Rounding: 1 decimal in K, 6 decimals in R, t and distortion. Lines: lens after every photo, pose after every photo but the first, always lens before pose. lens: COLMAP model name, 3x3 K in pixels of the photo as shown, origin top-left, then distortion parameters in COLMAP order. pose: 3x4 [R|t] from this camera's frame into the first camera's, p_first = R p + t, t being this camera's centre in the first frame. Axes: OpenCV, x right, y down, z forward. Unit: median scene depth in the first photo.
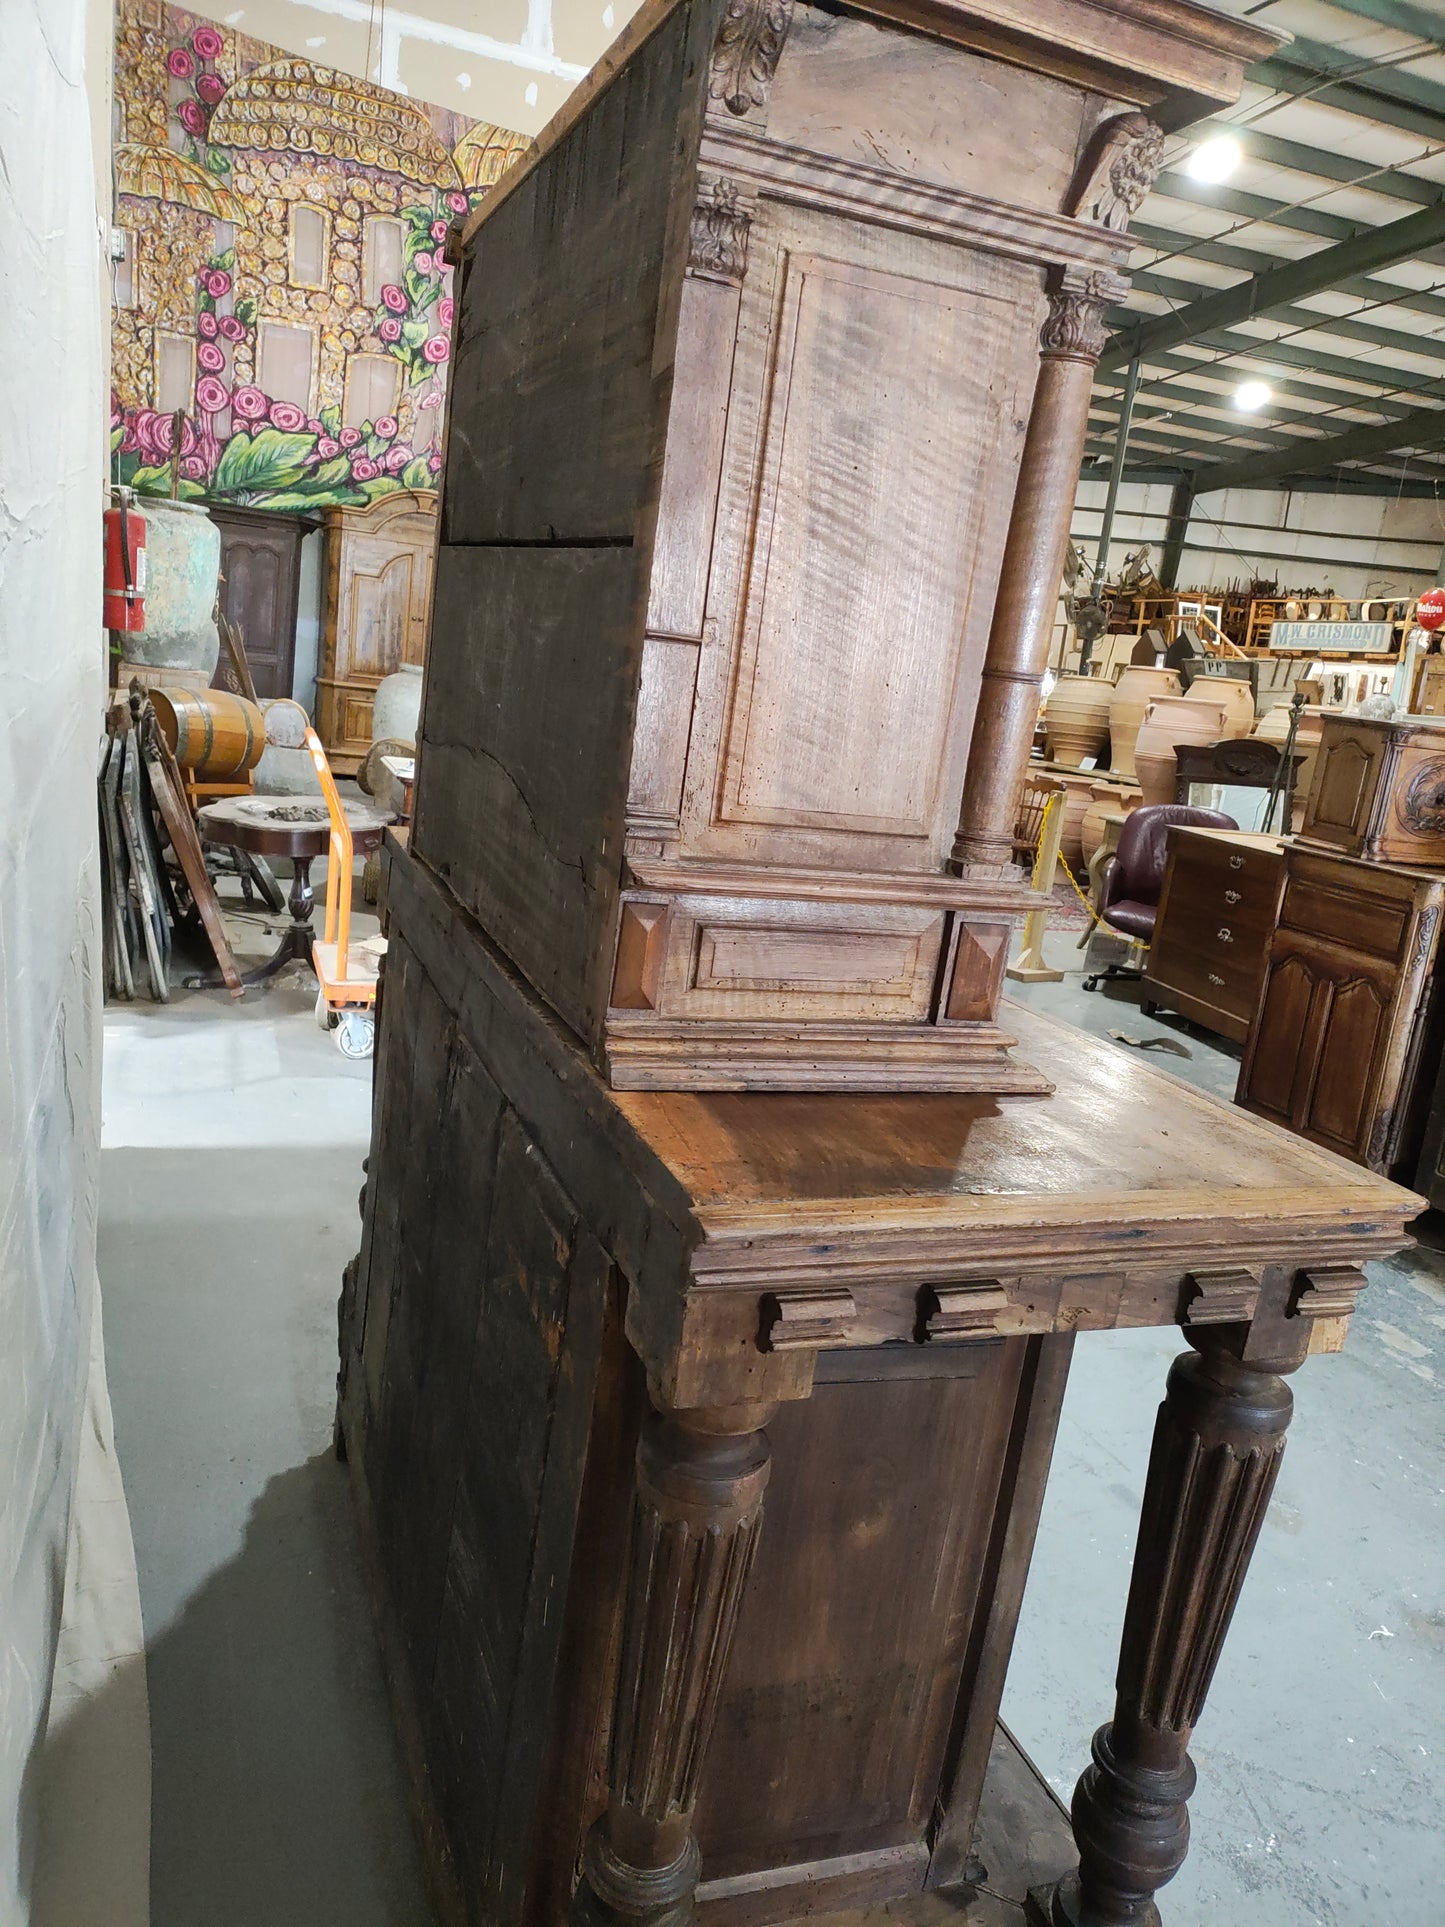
lens RADIAL K [[1408.9, 0, 722.6], [0, 1408.9, 968.0], [0, 0, 1]] dist [0.091663, -0.116956]
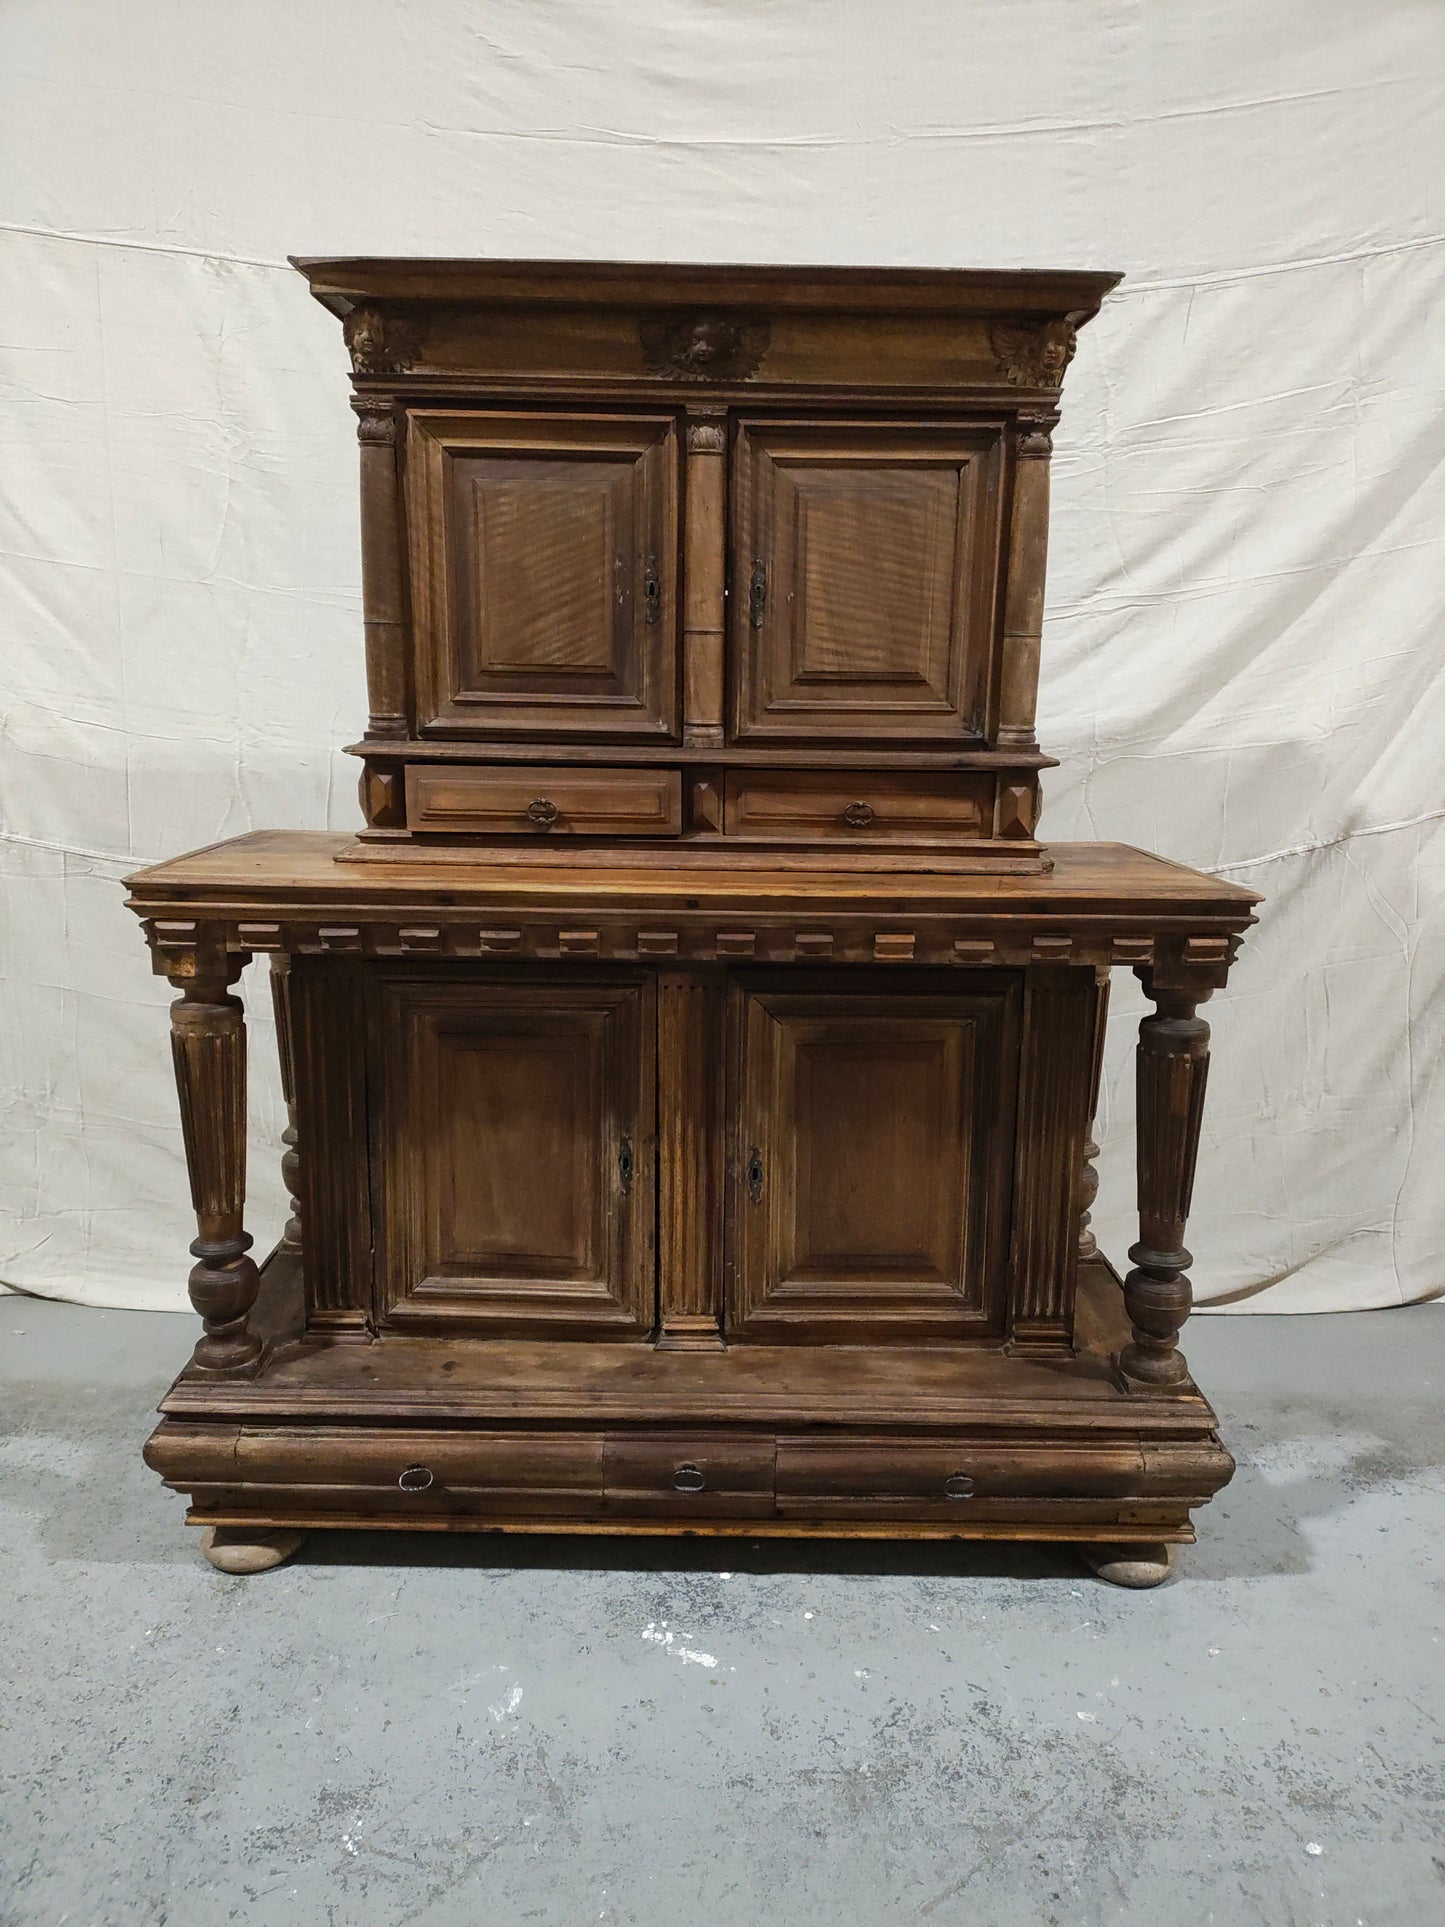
lens RADIAL K [[1408.9, 0, 722.6], [0, 1408.9, 968.0], [0, 0, 1]] dist [0.091663, -0.116956]
pose [[-0.342284, 0.065494, -0.937311, 1.887714], [-0.263109, 0.950977, 0.162530, -0.216500], [0.902006, 0.302247, -0.308272, 2.237657]]
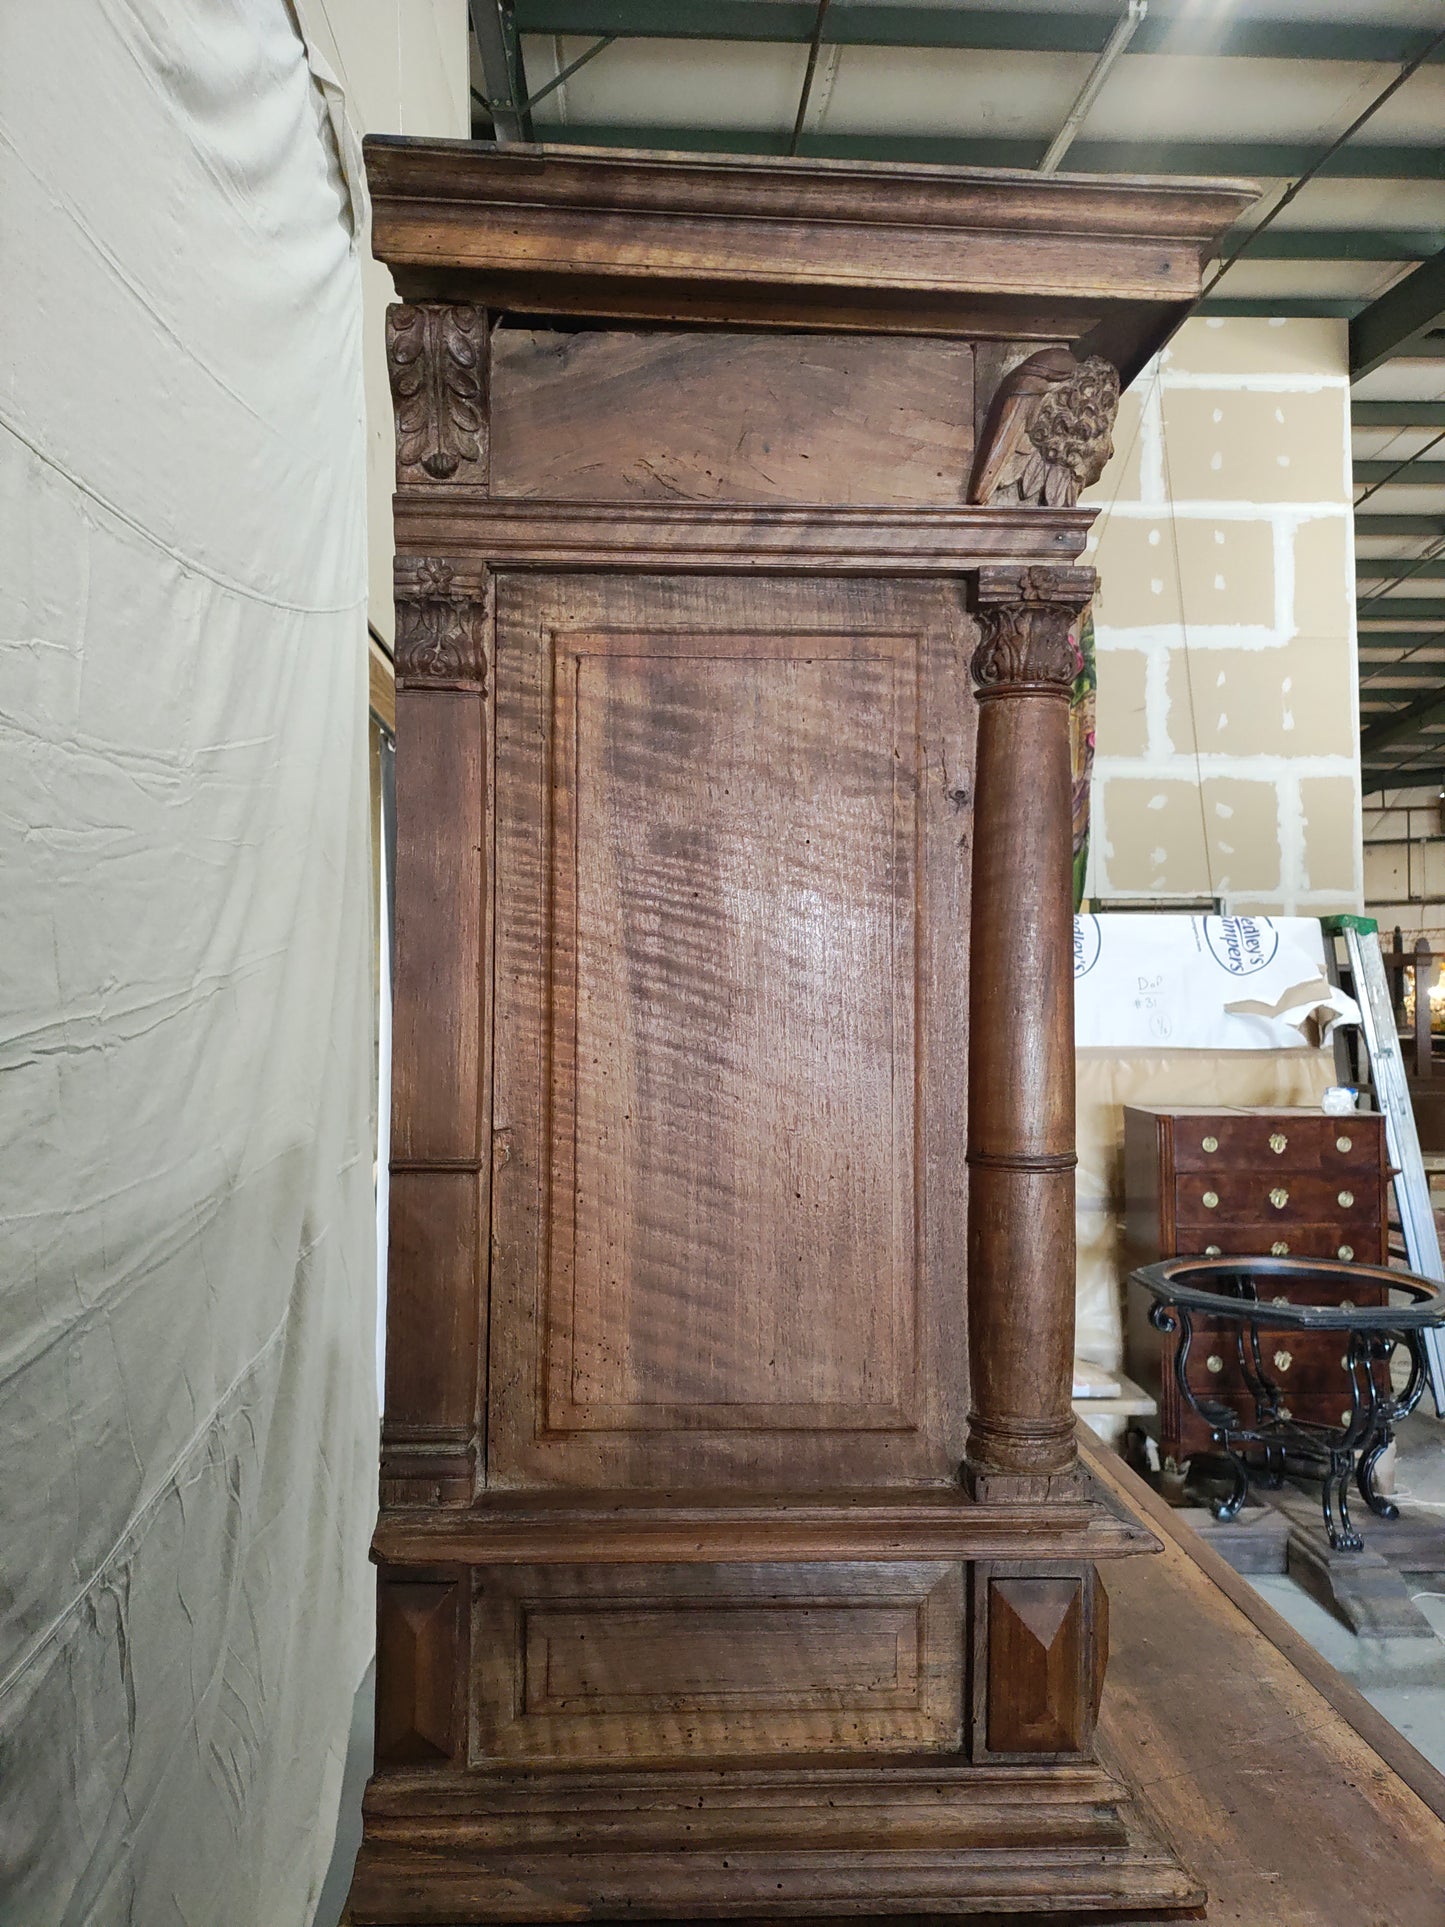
lens RADIAL K [[1409.0, 0, 717.2], [0, 1409.0, 976.8], [0, 0, 1]] dist [0.117959, -0.158723]
pose [[0.944477, -0.121377, -0.305337, 0.302138], [0.039469, 0.964451, -0.261299, -0.134701], [0.326198, 0.234739, 0.915692, 0.388407]]
